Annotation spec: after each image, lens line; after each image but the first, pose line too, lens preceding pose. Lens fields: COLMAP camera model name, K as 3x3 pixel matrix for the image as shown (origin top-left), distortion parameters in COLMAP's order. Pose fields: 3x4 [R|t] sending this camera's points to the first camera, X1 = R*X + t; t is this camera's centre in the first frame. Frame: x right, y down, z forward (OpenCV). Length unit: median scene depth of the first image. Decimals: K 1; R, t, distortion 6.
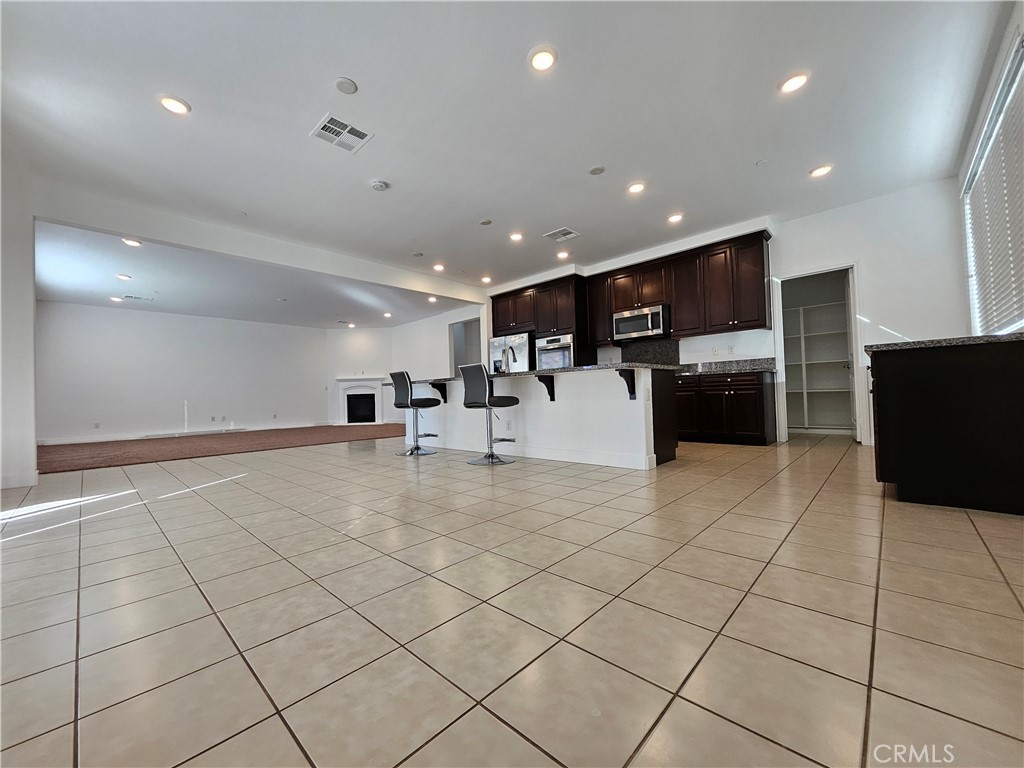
lens RADIAL K [[402.3, 0, 503.3], [0, 402.3, 388.6], [0, 0, 1]] dist [0.002762, -0.000176]
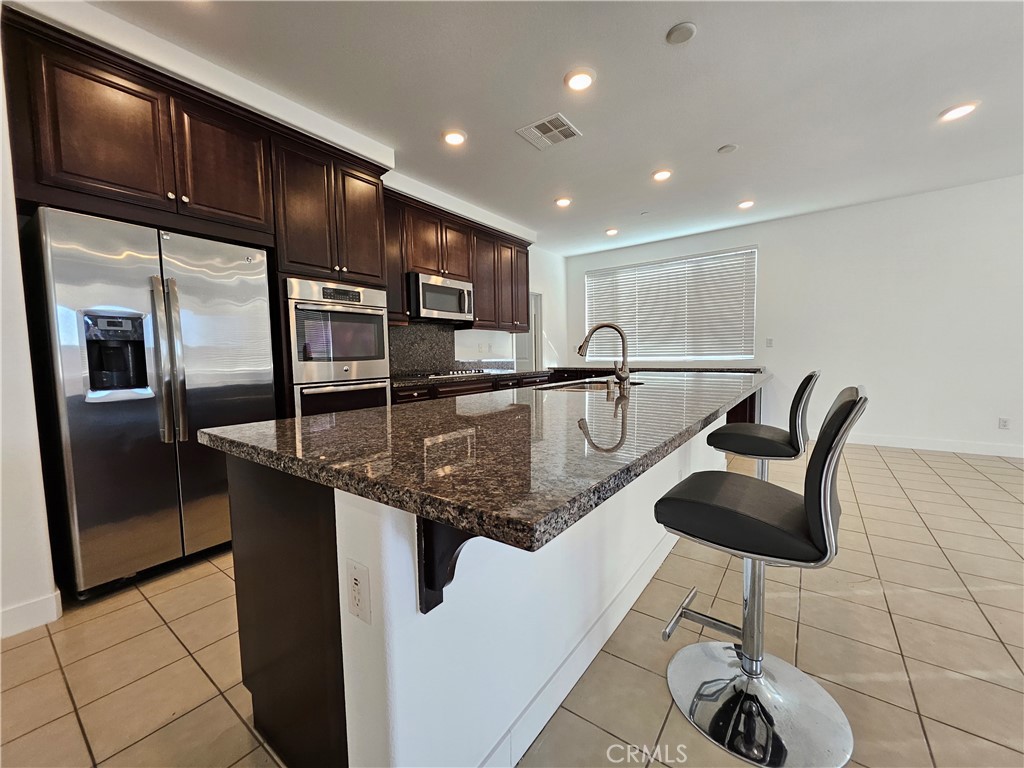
lens RADIAL K [[407.2, 0, 512.0], [0, 407.2, 384.0], [0, 0, 1]] dist [0.001059, -0.000015]
pose [[-0.128342, -0.037491, 0.991021, -0.355015], [0.003726, 0.999260, 0.038285, -0.040404], [-0.991723, 0.008606, -0.128107, 0.924440]]
